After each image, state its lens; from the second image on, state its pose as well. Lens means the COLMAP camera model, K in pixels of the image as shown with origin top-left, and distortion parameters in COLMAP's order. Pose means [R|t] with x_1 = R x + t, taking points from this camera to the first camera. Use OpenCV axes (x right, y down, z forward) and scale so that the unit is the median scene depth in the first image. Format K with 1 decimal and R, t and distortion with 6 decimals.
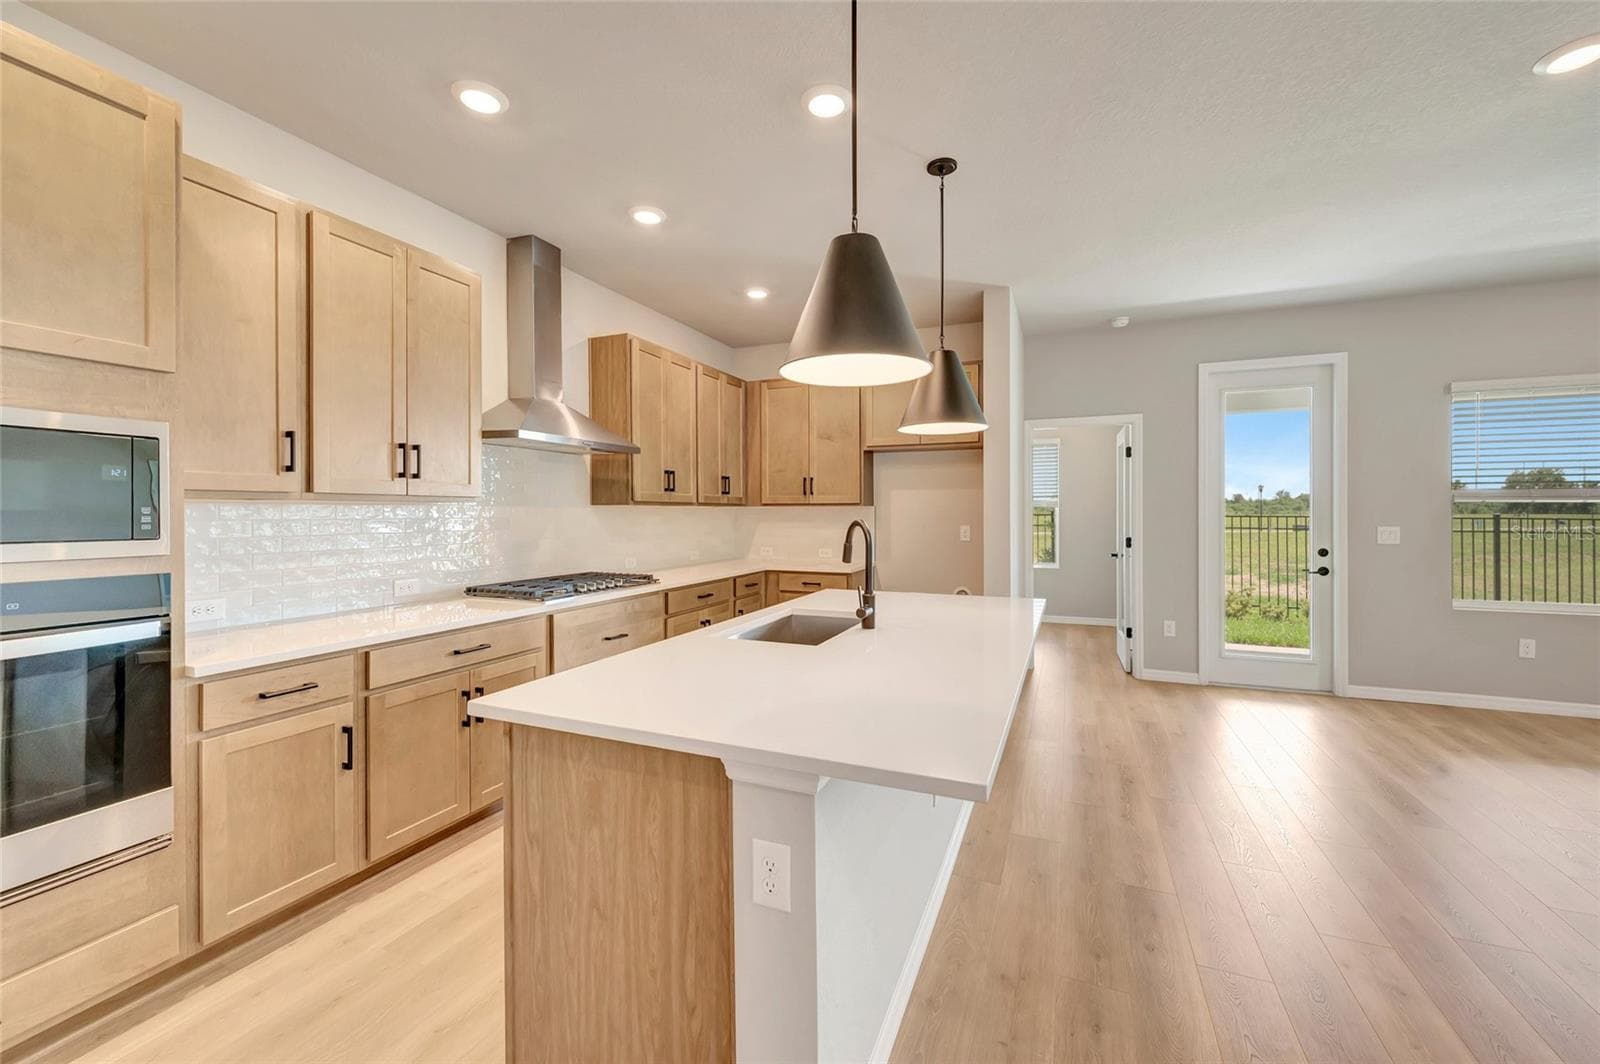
lens RADIAL K [[642.5, 0, 802.9], [0, 642.5, 512.1], [0, 0, 1]] dist [0.002265, 0.000440]
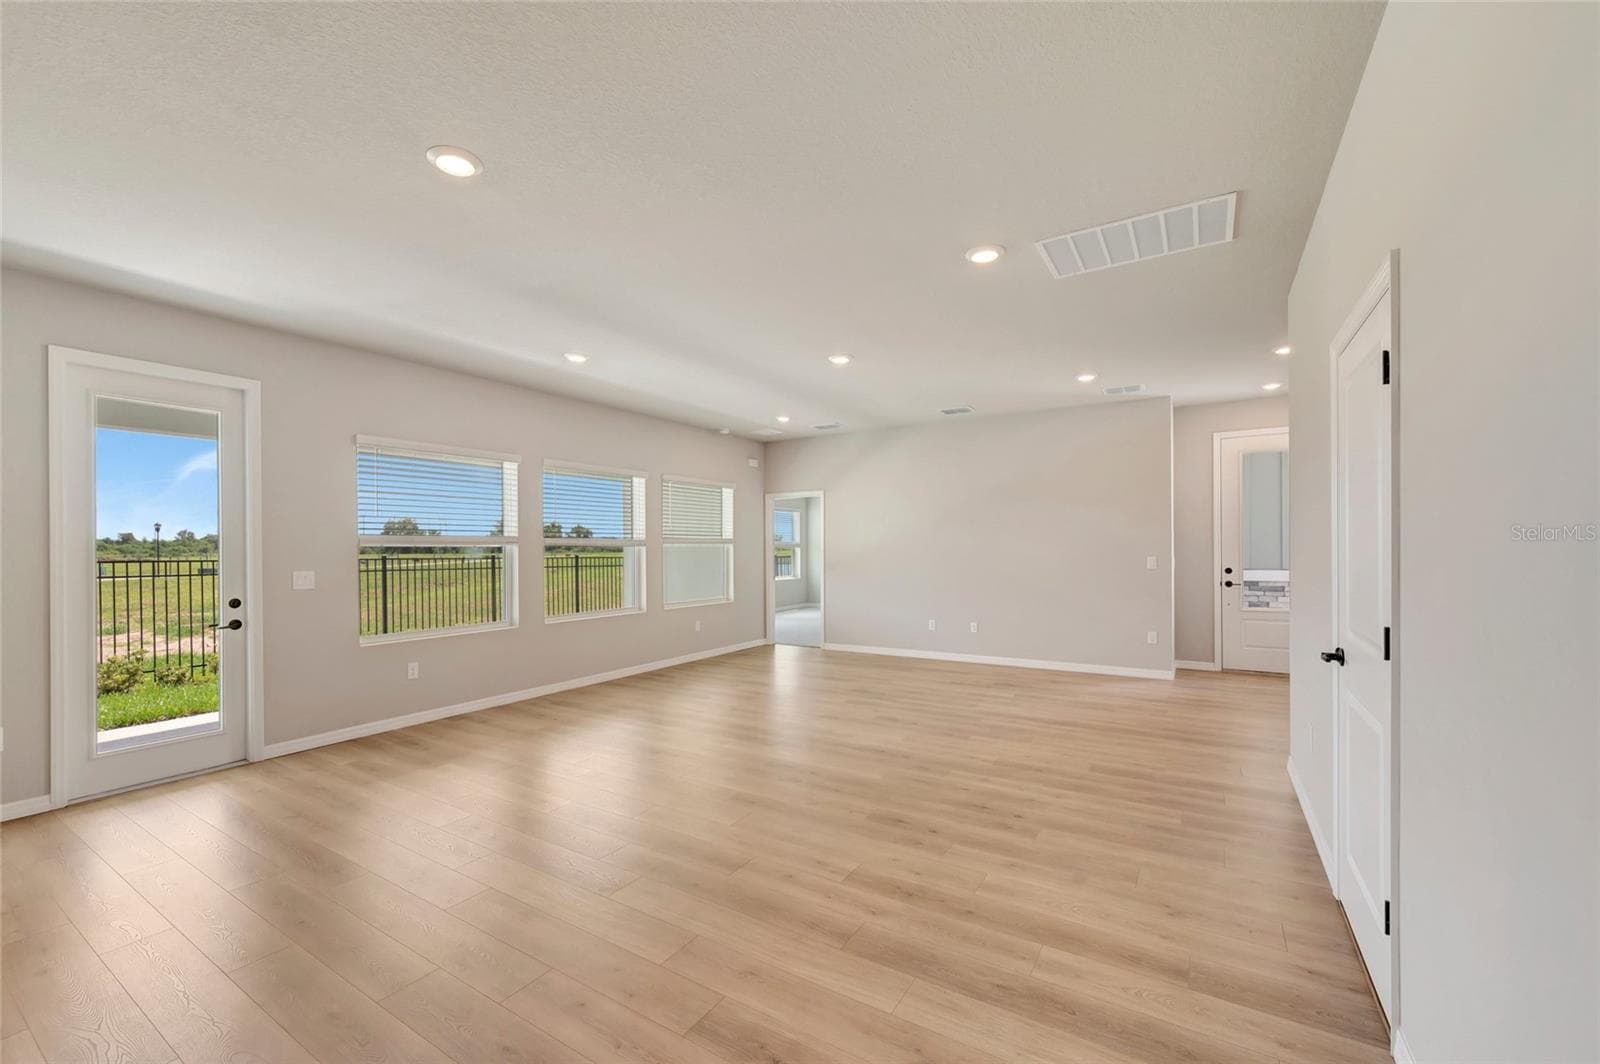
lens RADIAL K [[647.5, 0, 793.4], [0, 647.5, 548.1], [0, 0, 1]] dist [0.000306, -0.000054]
pose [[0.175294, 0.000691, 0.984516, 0.067066], [0.007907, 0.999967, -0.002110, -0.003207], [-0.984484, 0.008154, 0.175283, 0.087330]]
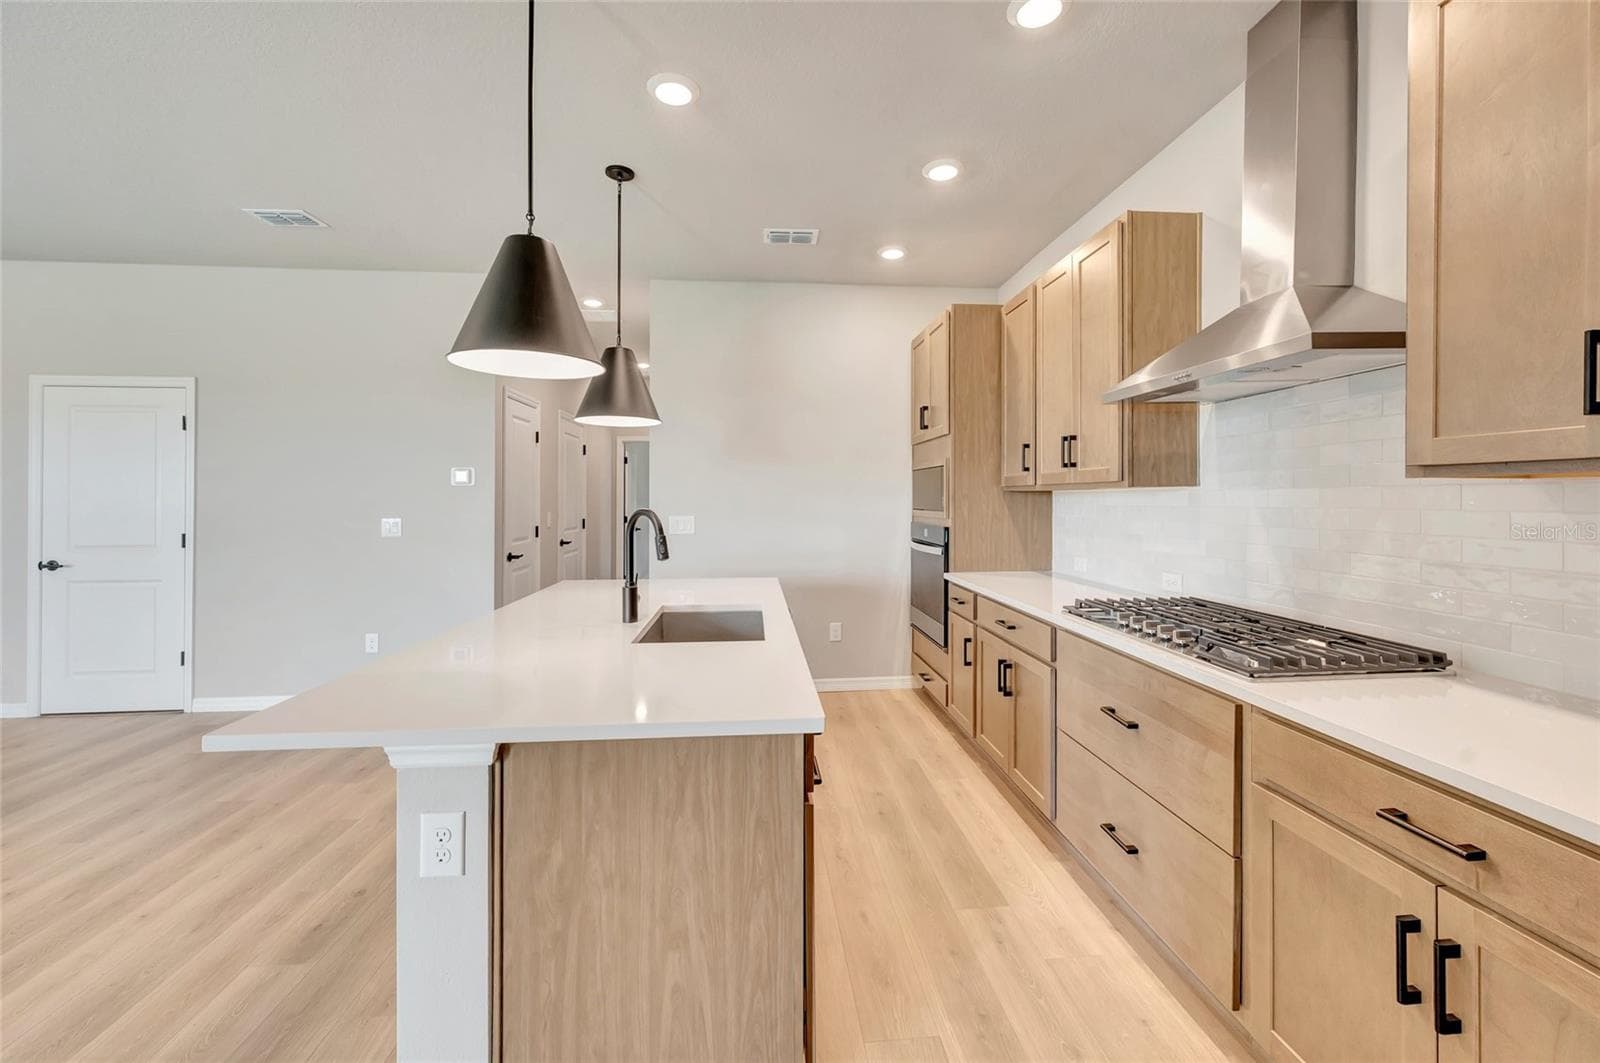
lens RADIAL K [[652.0, 0, 806.2], [0, 652.0, 496.8], [0, 0, 1]] dist [0.001367, 0.000156]
pose [[-0.884258, 0.000224, -0.466999, 0.155297], [0.001718, 0.999995, -0.002773, -0.000678], [0.466996, -0.003254, -0.884254, 0.943548]]
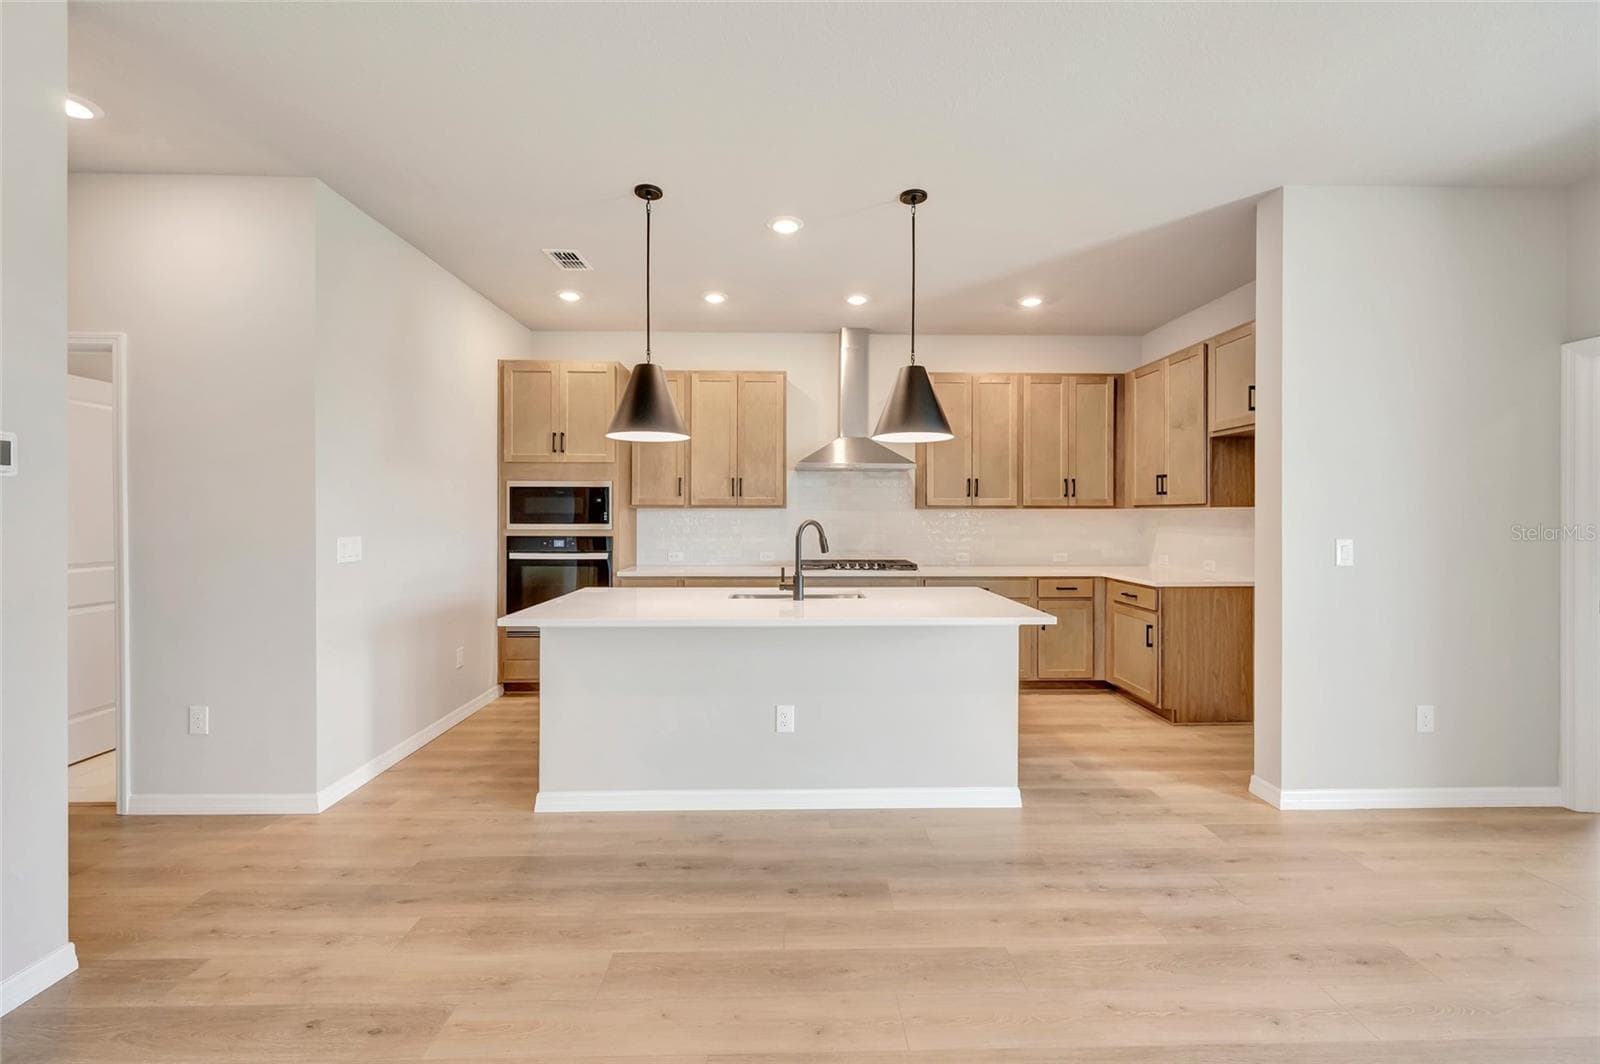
lens RADIAL K [[646.0, 0, 803.6], [0, 646.0, 522.7], [0, 0, 1]] dist [0.001284, 0.000102]
pose [[0.405878, 0.011863, -0.913850, 0.640396], [-0.001836, 0.999924, 0.012165, 0.000840], [0.913926, -0.003259, 0.405869, 0.220529]]
